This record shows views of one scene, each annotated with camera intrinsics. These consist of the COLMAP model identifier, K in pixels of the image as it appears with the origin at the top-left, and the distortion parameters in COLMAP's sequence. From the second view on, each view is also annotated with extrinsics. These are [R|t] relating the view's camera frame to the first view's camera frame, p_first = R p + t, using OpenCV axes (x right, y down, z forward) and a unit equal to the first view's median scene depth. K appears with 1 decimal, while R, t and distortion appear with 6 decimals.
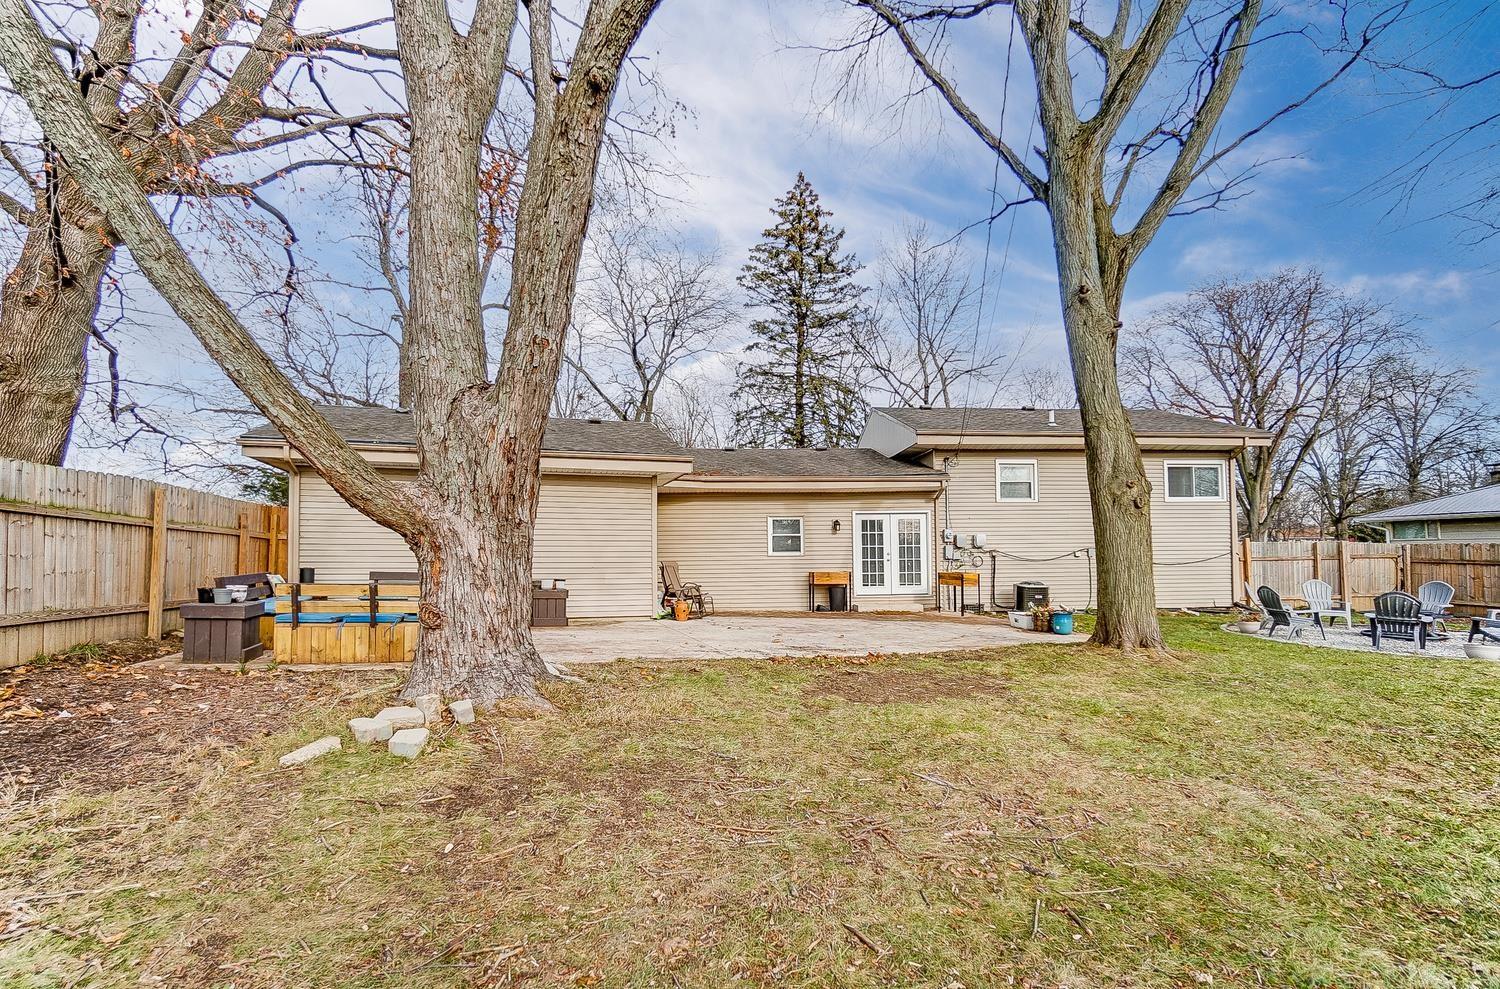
lens RADIAL K [[685.0, 0, 751.5], [0, 685.0, 487.0], [0, 0, 1]] dist [-0.030697, 0.000450]
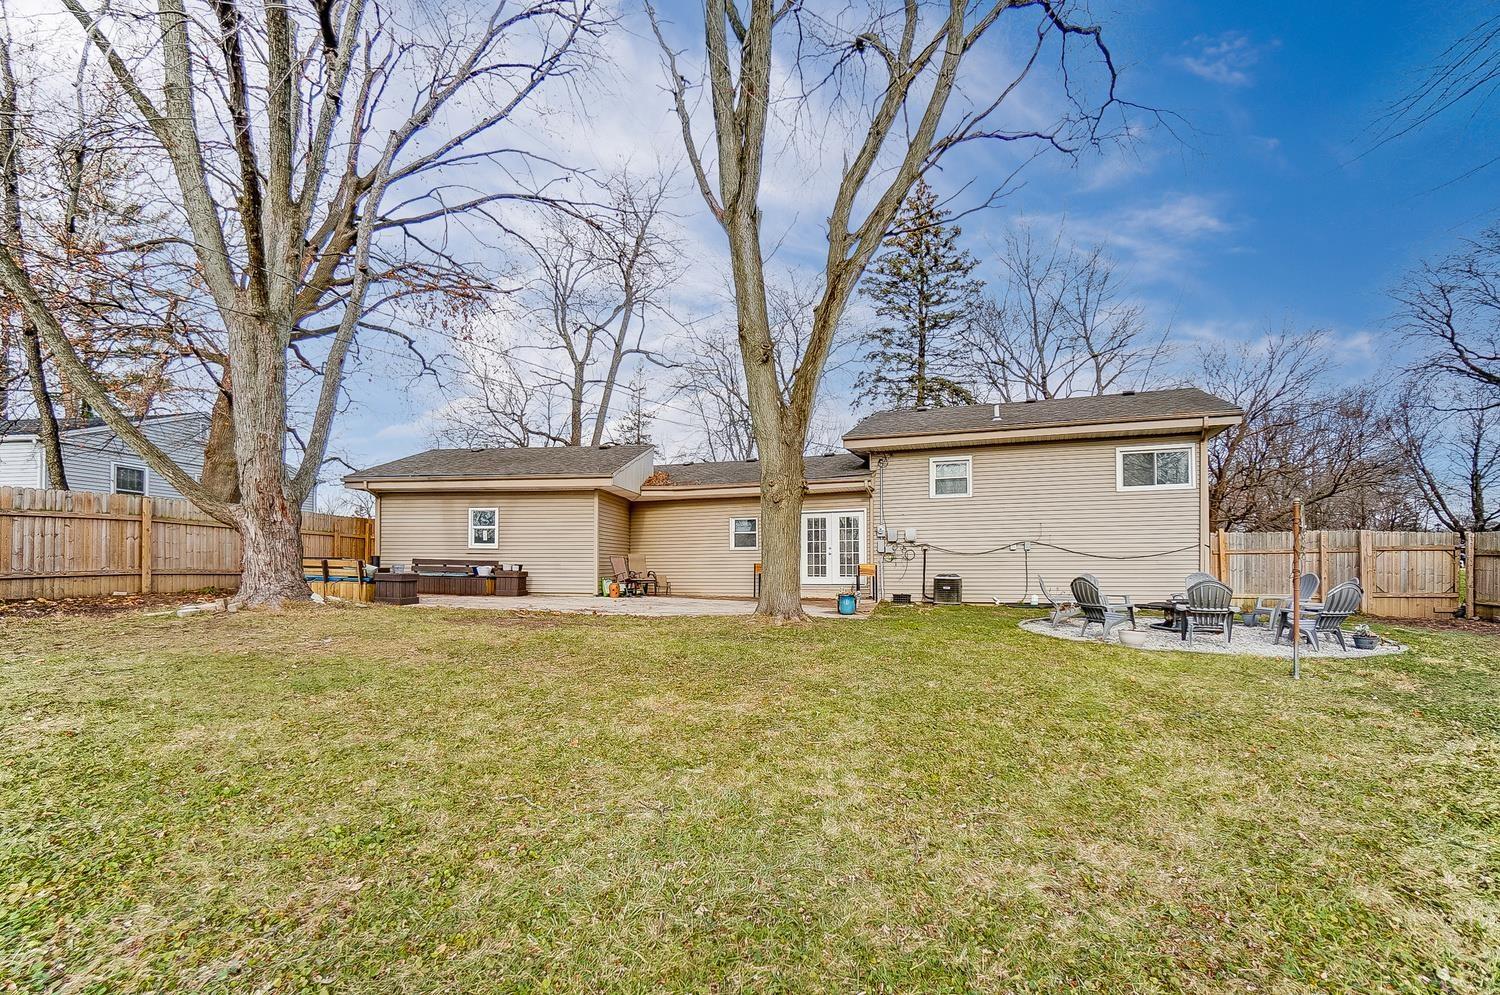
lens RADIAL K [[695.2, 0, 747.5], [0, 695.2, 504.8], [0, 0, 1]] dist [-0.053064, 0.020870]
pose [[0.909704, -0.032372, -0.413993, 0.550003], [0.039355, 0.999190, 0.008347, 0.012188], [0.413388, -0.023886, 0.910242, -0.086357]]
